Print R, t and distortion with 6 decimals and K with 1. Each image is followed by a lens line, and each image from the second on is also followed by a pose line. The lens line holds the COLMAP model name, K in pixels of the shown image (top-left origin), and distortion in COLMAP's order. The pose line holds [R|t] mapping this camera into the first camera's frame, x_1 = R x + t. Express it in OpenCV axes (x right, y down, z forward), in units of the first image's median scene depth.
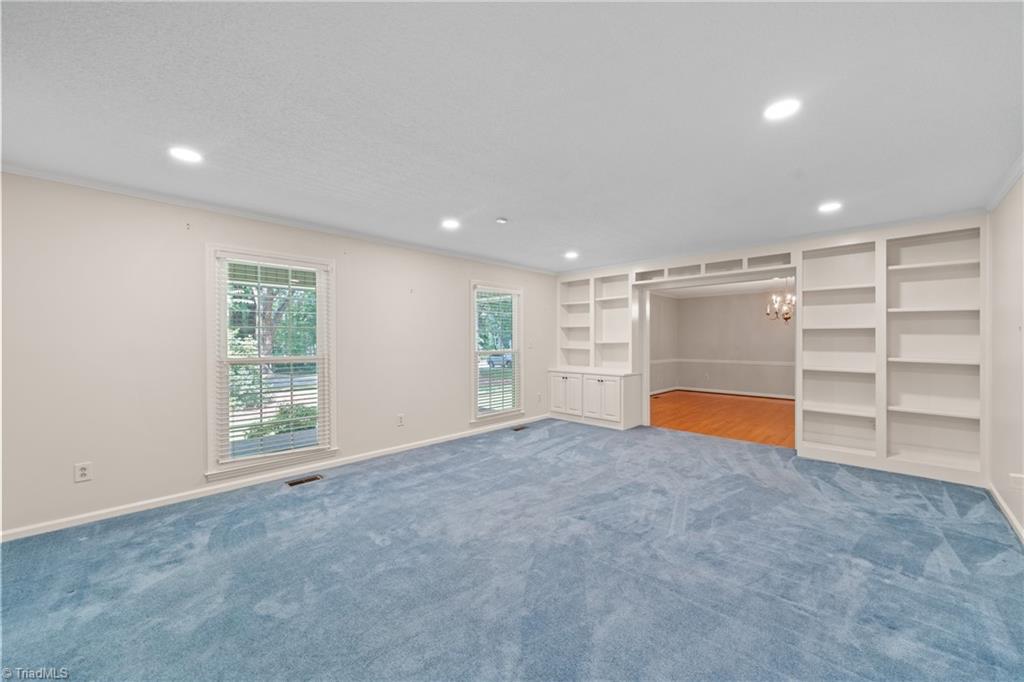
lens RADIAL K [[389.2, 0, 518.5], [0, 389.2, 339.0], [0, 0, 1]] dist [0.000933, -0.000100]
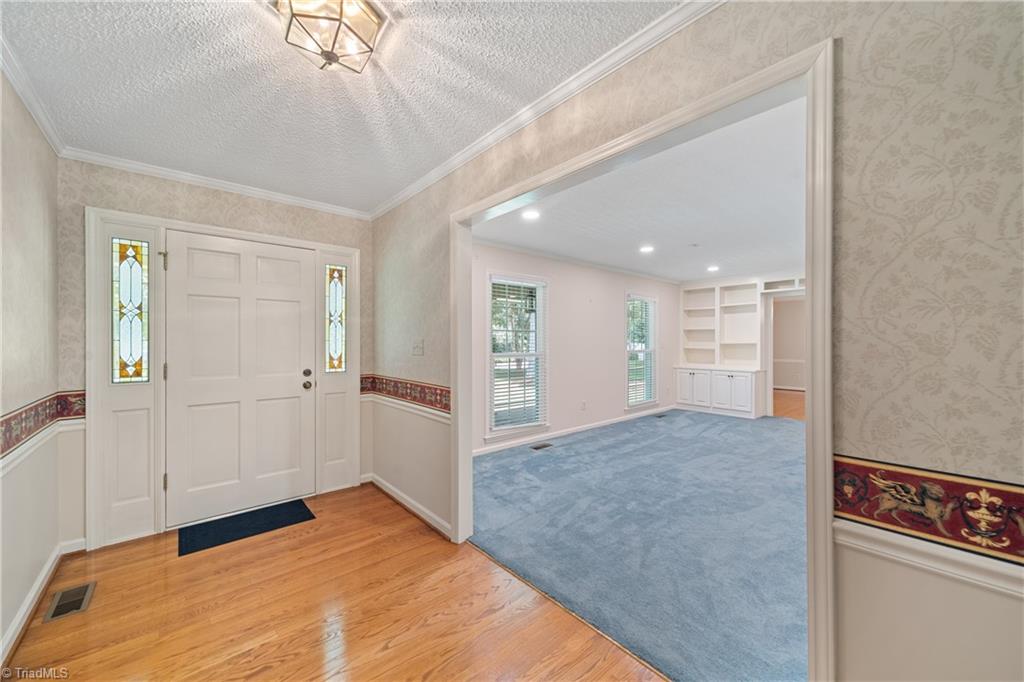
lens RADIAL K [[389.2, 0, 518.5], [0, 389.2, 339.0], [0, 0, 1]] dist [0.000933, -0.000100]
pose [[0.996863, 0.003797, -0.079055, -0.475065], [-0.003860, 0.999992, -0.000640, 0.000147], [0.079052, 0.000943, 0.996870, -0.291686]]
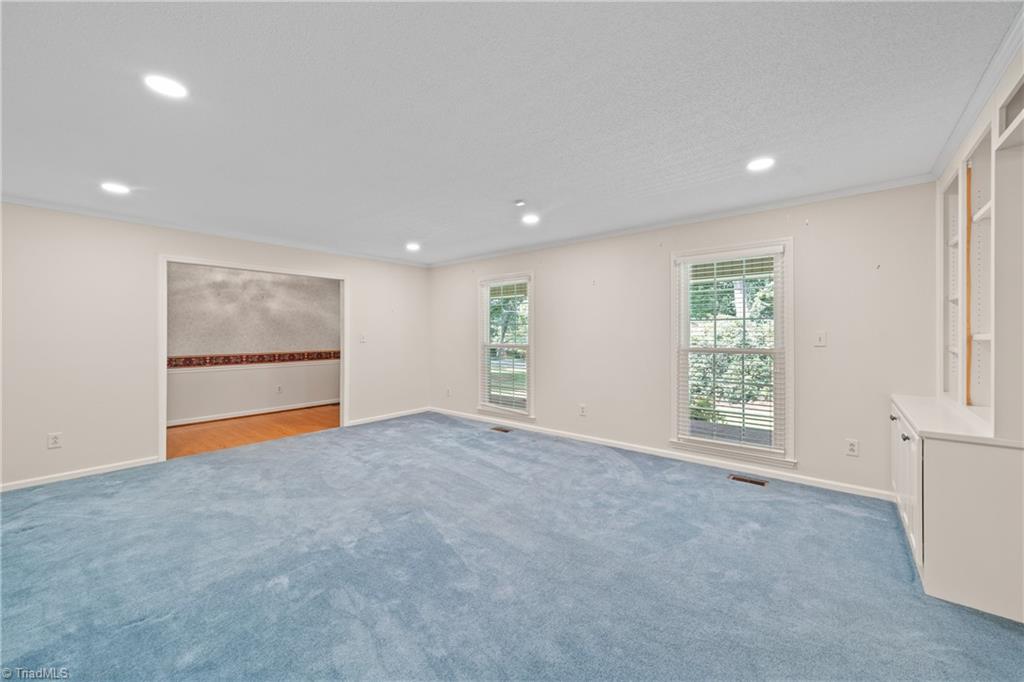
lens RADIAL K [[398.0, 0, 530.2], [0, 398.0, 336.0], [0, 0, 1]] dist [0.021959, -0.000017]
pose [[0.110555, 0.009620, -0.993823, 0.328895], [0.004778, 0.999936, 0.010211, -0.000041], [0.993858, -0.005877, 0.110502, 0.334910]]
